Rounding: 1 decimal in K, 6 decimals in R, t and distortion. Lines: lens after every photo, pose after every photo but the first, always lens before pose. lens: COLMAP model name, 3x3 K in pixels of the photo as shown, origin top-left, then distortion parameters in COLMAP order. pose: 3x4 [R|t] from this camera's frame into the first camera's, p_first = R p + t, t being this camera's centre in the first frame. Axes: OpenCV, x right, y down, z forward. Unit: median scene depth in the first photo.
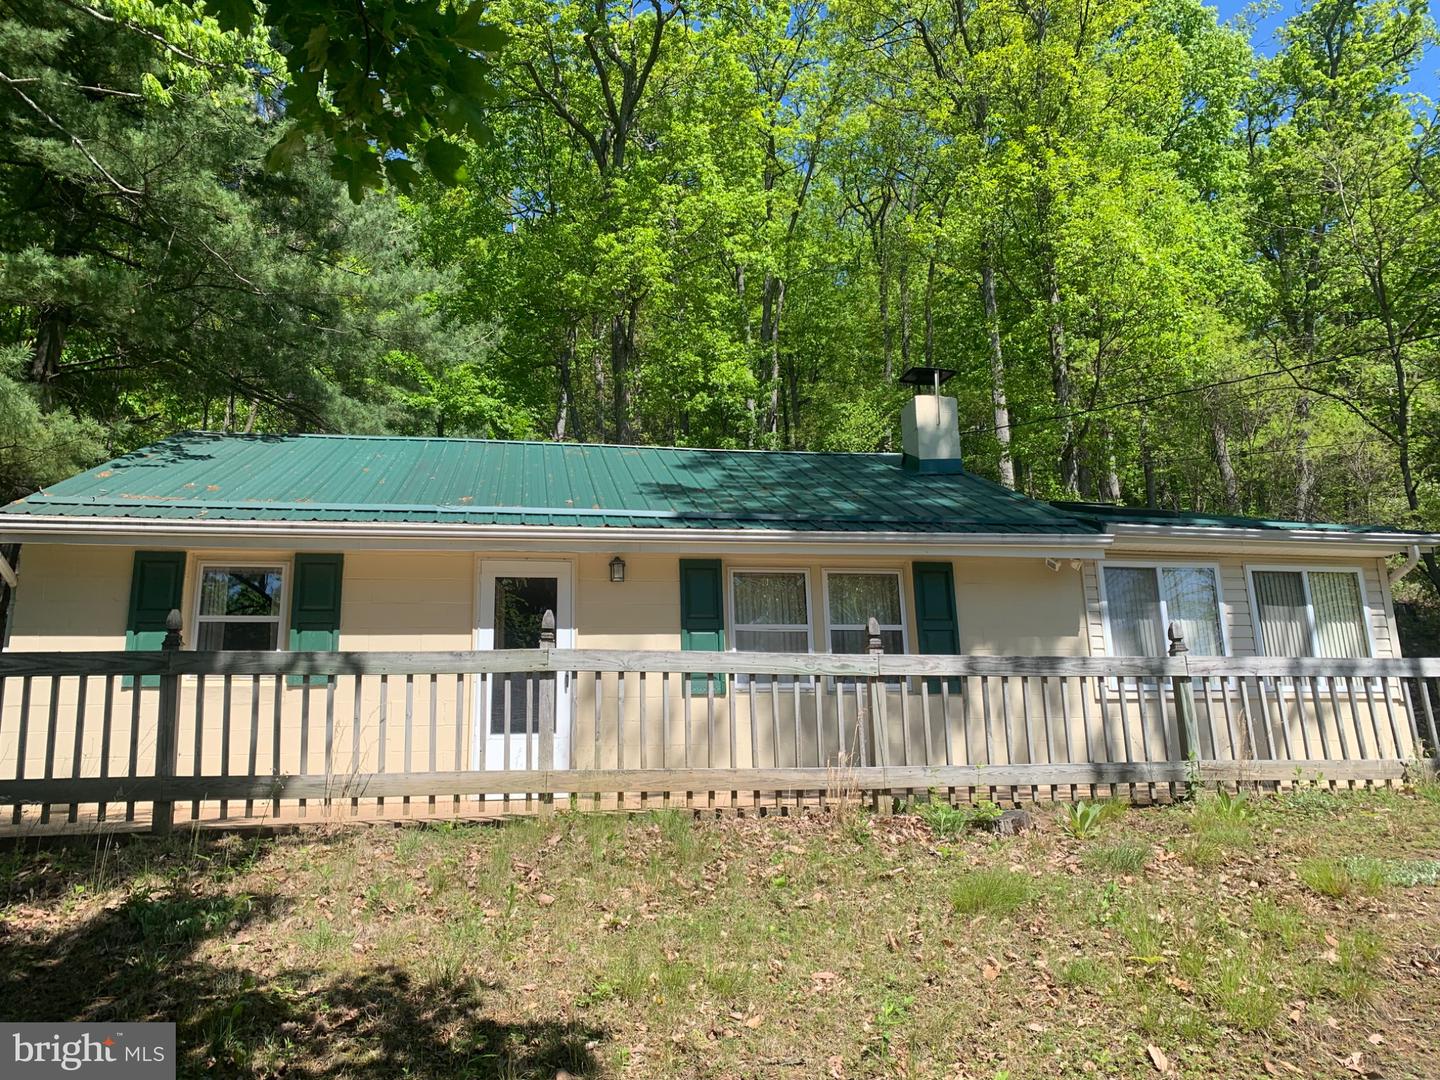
lens RADIAL K [[1119.4, 0, 724.9], [0, 1119.4, 559.1], [0, 0, 1]] dist [0.087713, -0.110750]
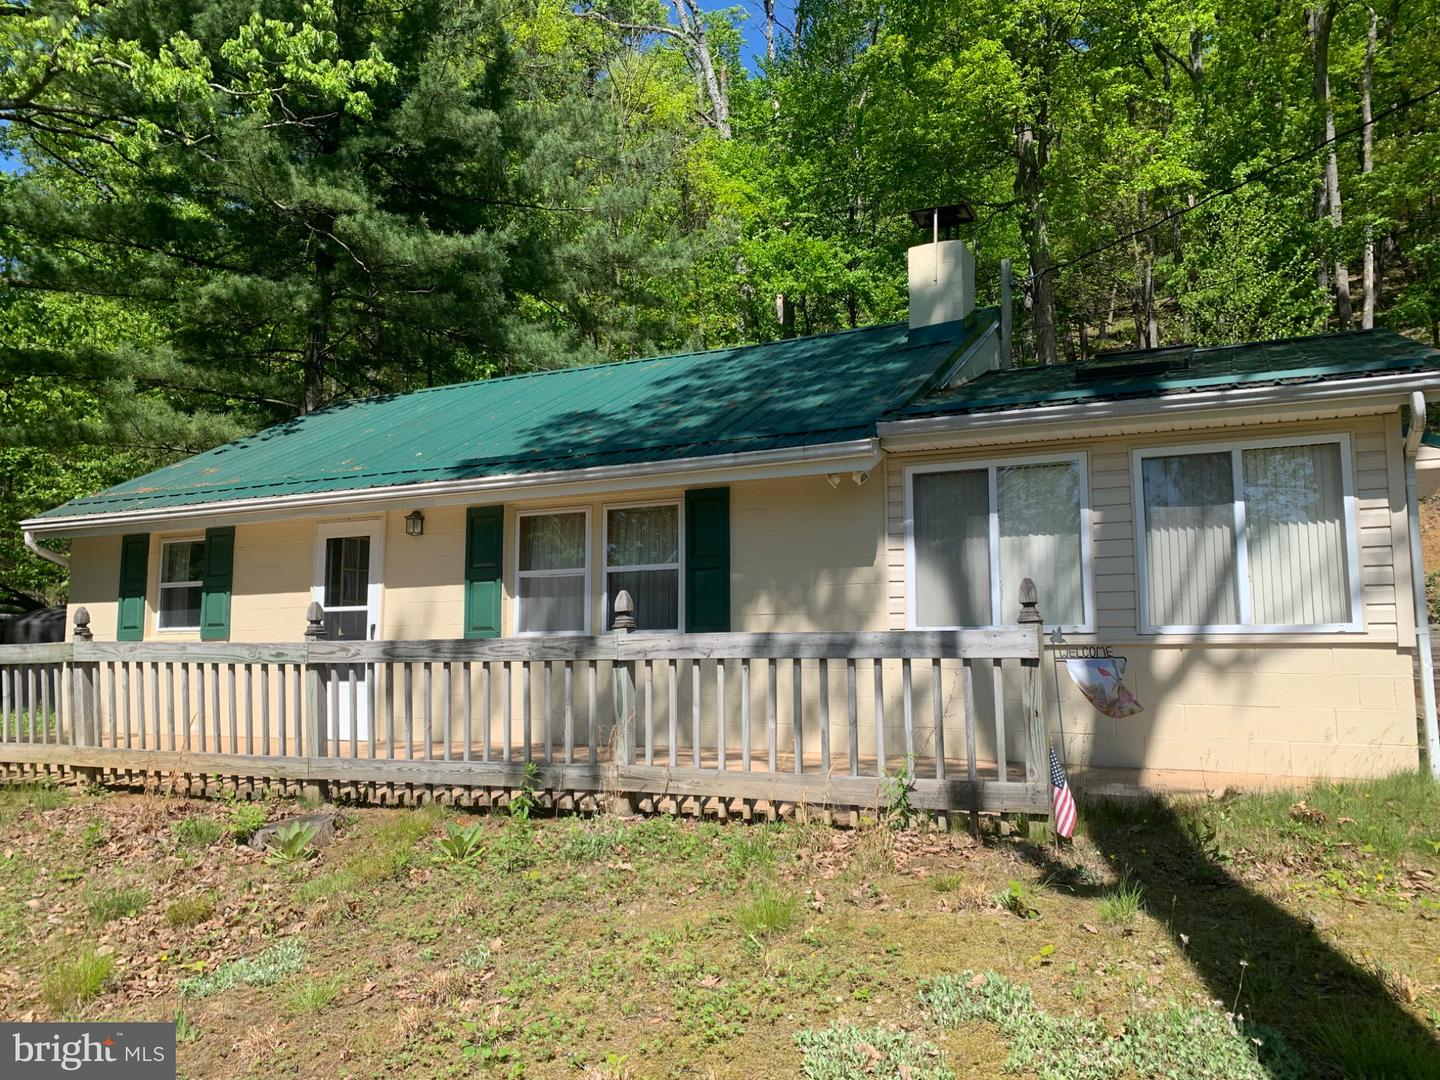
lens RADIAL K [[1119.4, 0, 724.9], [0, 1119.4, 559.1], [0, 0, 1]] dist [0.087713, -0.110750]
pose [[0.809979, -0.034952, -0.585417, 0.723881], [0.110365, 0.989472, 0.093624, -0.023702], [0.575981, -0.140443, 0.805308, 0.312180]]
